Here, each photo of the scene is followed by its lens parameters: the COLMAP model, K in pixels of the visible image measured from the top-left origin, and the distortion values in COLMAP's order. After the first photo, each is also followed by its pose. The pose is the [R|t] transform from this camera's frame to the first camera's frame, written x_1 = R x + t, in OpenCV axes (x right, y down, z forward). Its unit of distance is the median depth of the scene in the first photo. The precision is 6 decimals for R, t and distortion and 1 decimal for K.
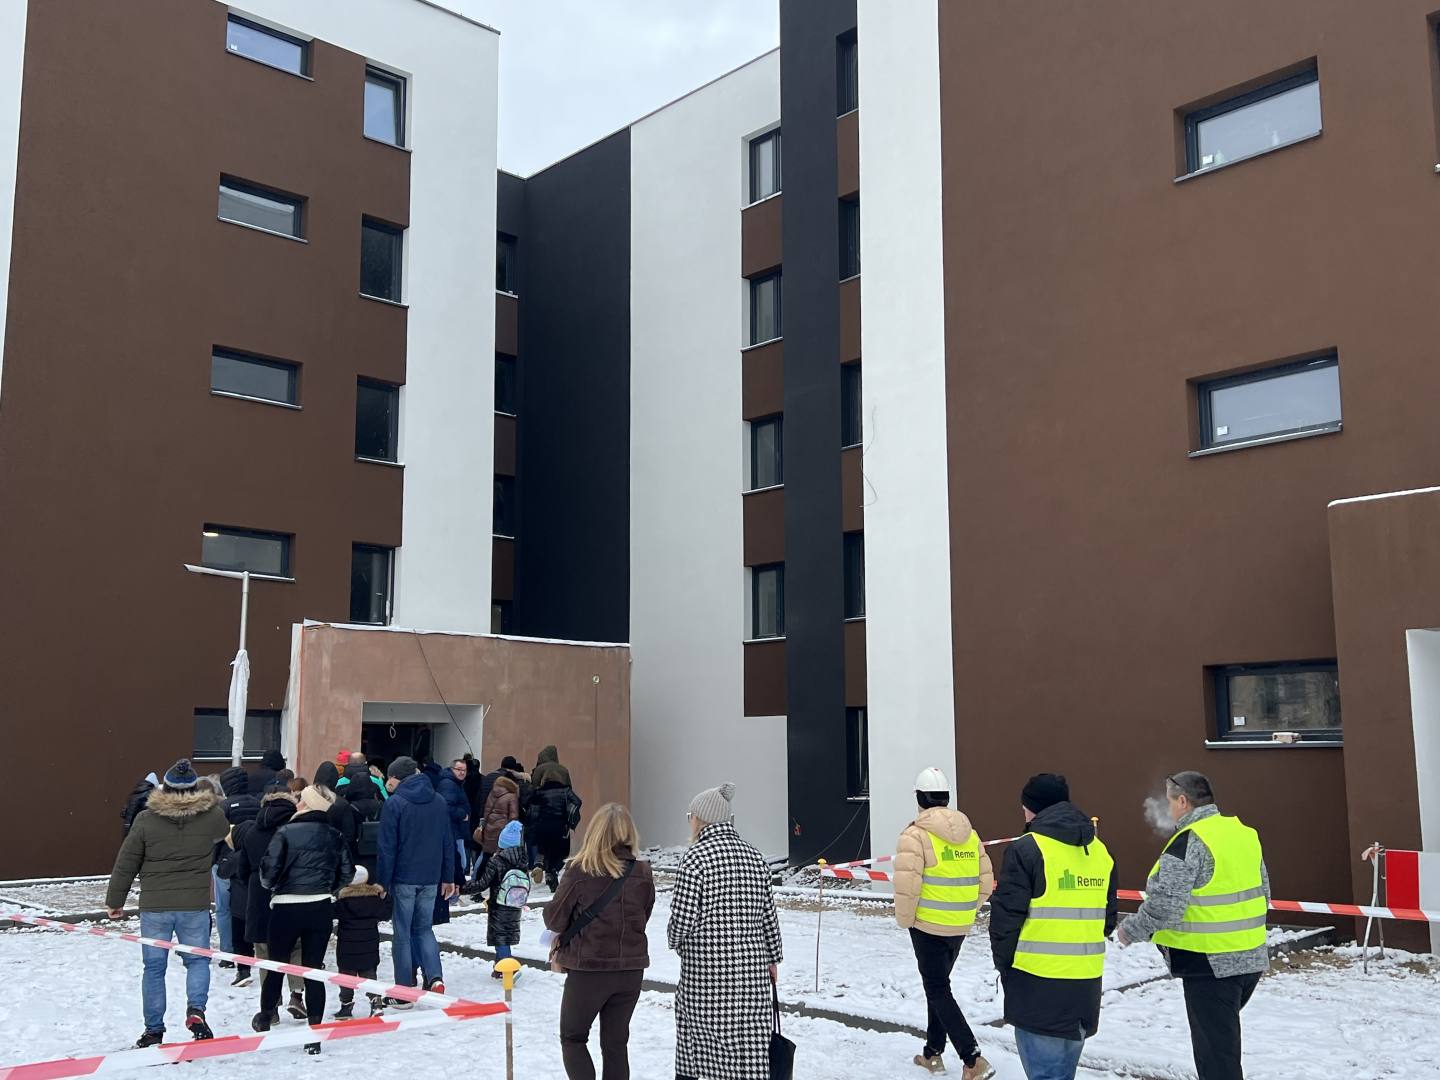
lens RADIAL K [[1456.1, 0, 720.0], [0, 1456.1, 540.0], [0, 0, 1]] dist [0.002214, 0.000868]
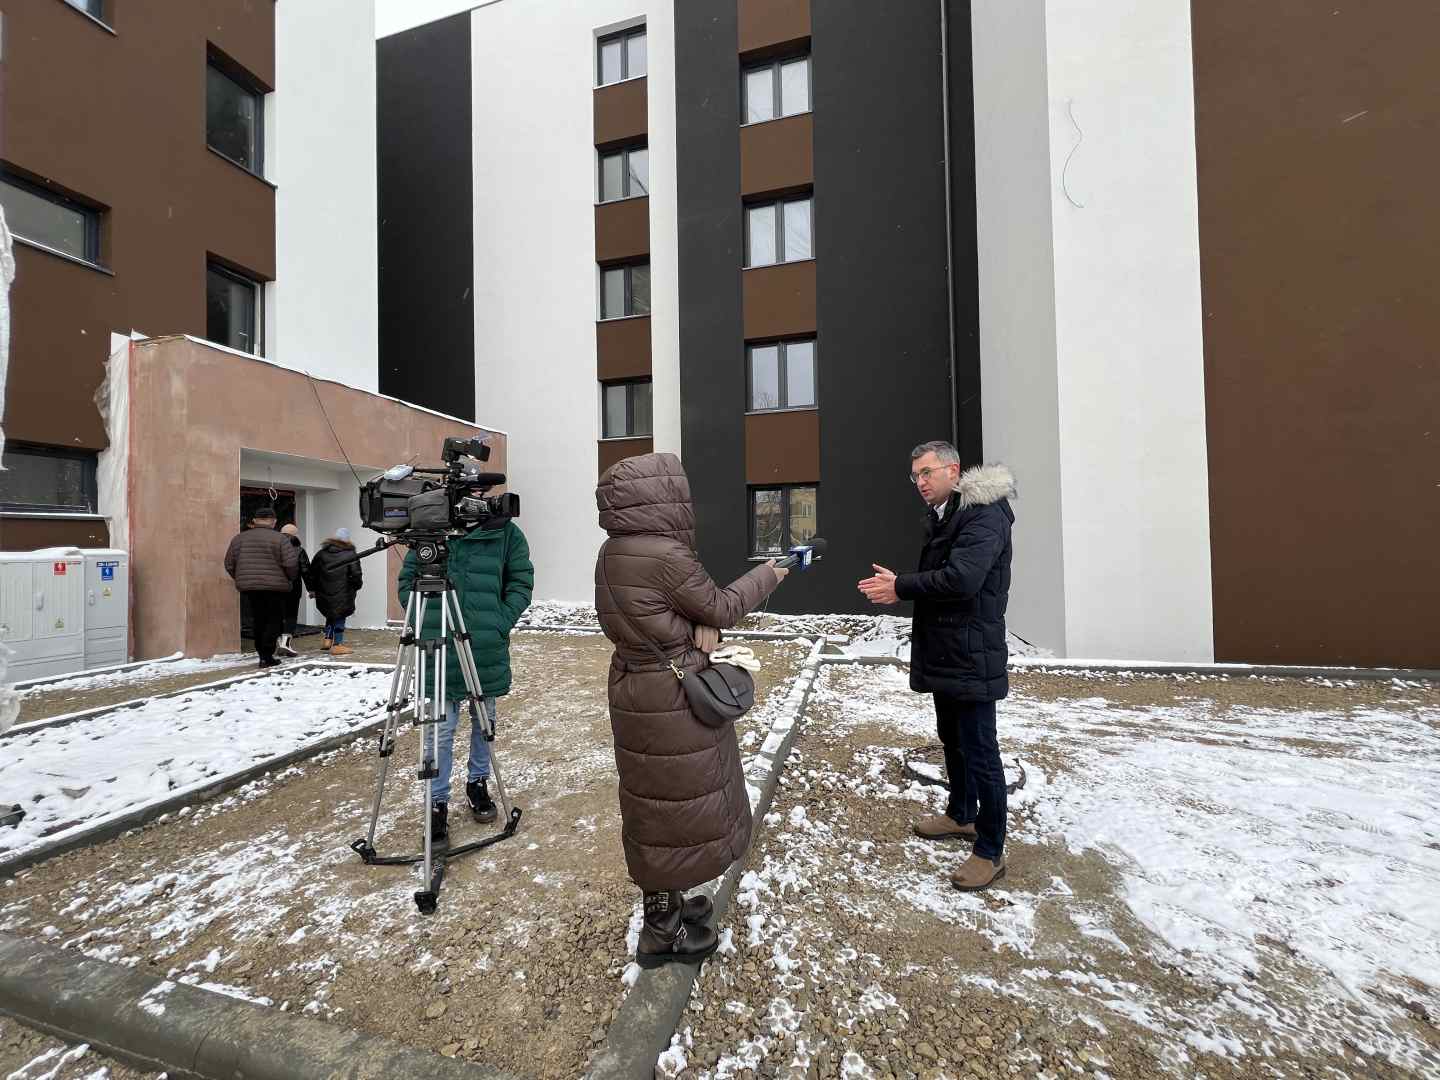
lens RADIAL K [[582.2, 0, 720.0], [0, 582.2, 540.0], [0, 0, 1]] dist [-0.013643, -0.000070]
pose [[0.844561, -0.002092, 0.535456, -0.192321], [-0.072480, 0.990342, 0.118190, 0.104560], [-0.530532, -0.138628, 0.836253, 0.594359]]
